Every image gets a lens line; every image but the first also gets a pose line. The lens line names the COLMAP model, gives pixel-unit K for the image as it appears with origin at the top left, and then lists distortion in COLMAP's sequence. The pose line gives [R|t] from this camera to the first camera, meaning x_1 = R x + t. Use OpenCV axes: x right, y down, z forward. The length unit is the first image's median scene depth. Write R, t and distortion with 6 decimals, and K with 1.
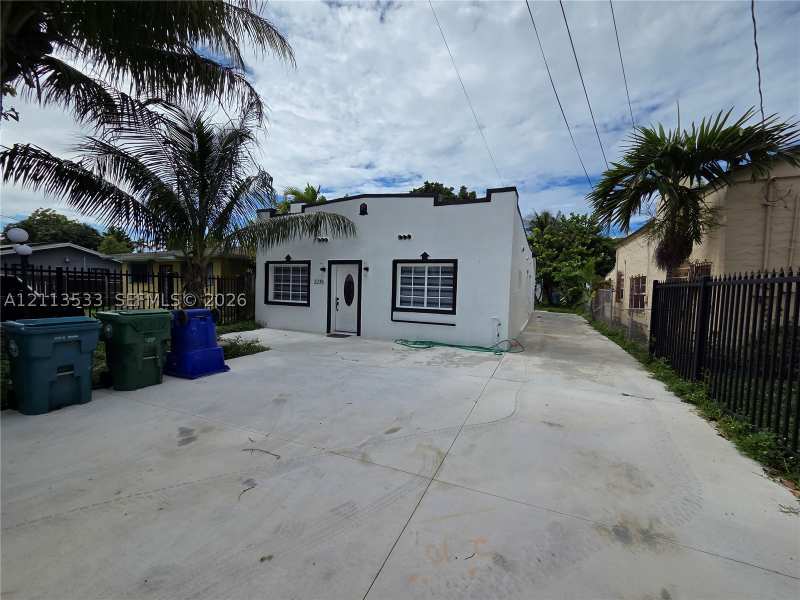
lens RADIAL K [[327.0, 0, 399.1], [0, 327.0, 301.1], [0, 0, 1]] dist [0.001307, -0.000163]
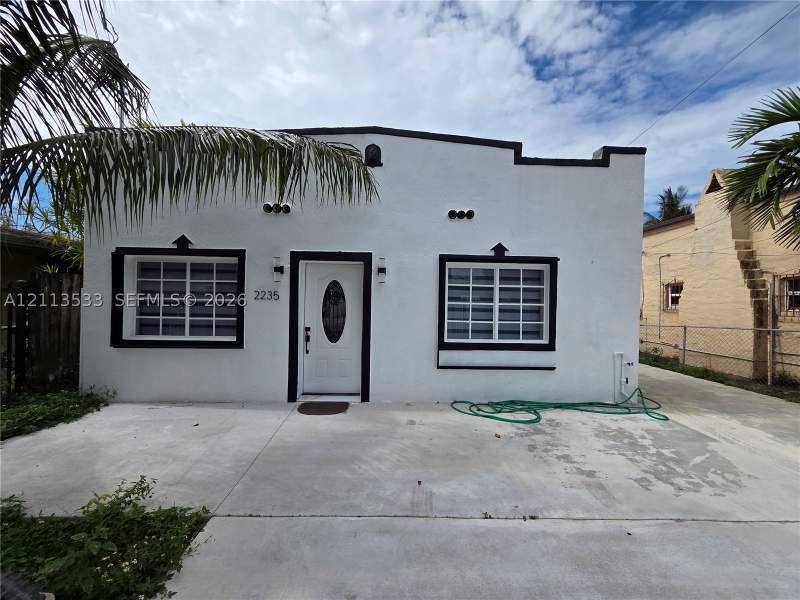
lens RADIAL K [[327.0, 0, 399.0], [0, 327.0, 302.8], [0, 0, 1]] dist [0.001307, -0.000163]
pose [[0.900942, -0.012429, 0.433761, -0.296256], [0.025286, 0.999395, -0.023882, -0.033915], [-0.433201, 0.032485, 0.900711, 0.517236]]
